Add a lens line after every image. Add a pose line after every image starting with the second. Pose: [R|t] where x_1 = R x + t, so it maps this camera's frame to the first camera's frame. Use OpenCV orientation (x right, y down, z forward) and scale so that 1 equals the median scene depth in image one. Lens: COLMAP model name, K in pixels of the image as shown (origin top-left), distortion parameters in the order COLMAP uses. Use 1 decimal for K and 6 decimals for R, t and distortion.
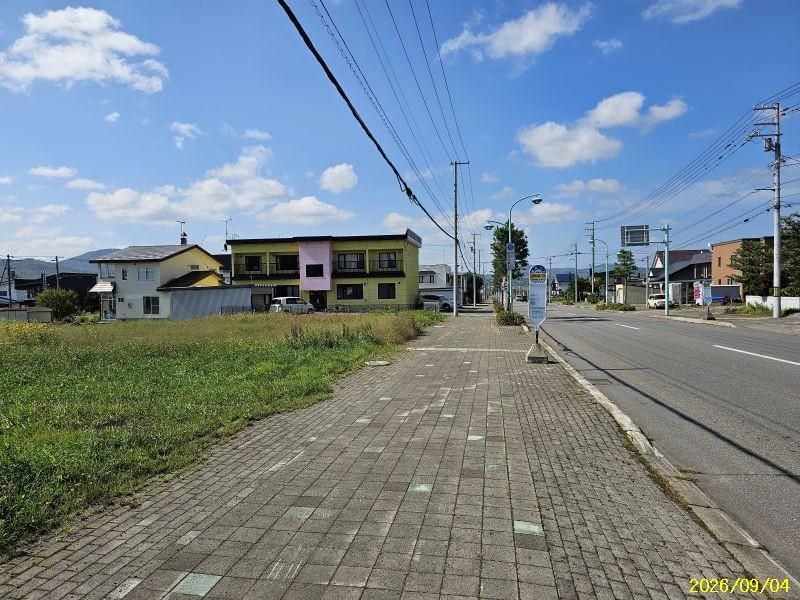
lens RADIAL K [[532.1, 0, 414.9], [0, 532.1, 304.3], [0, 0, 1]] dist [0.036597, -0.043848]
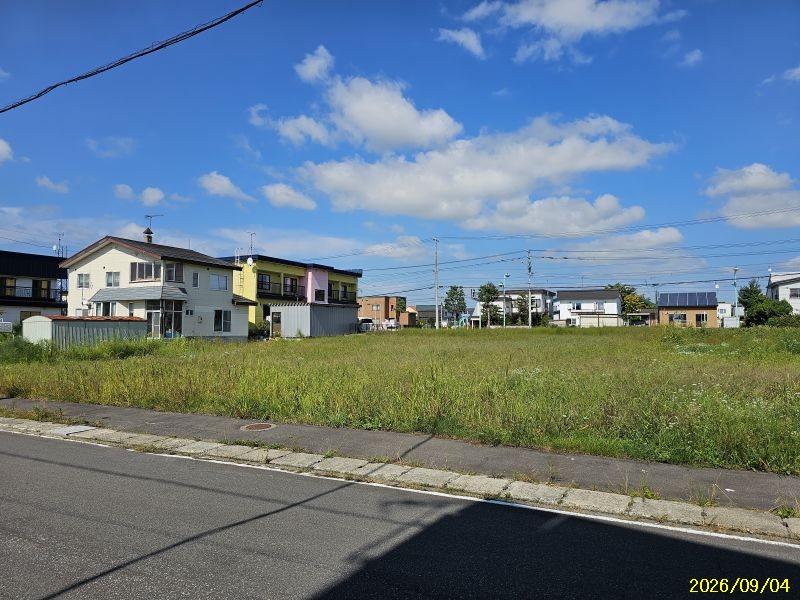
lens RADIAL K [[535.6, 0, 395.2], [0, 535.6, 300.7], [0, 0, 1]] dist [-0.006707, -0.007608]
pose [[0.325574, 0.072502, 0.942733, -1.175444], [0.010886, 0.996702, -0.080412, 0.039670], [-0.945454, 0.036443, 0.323711, 0.477208]]
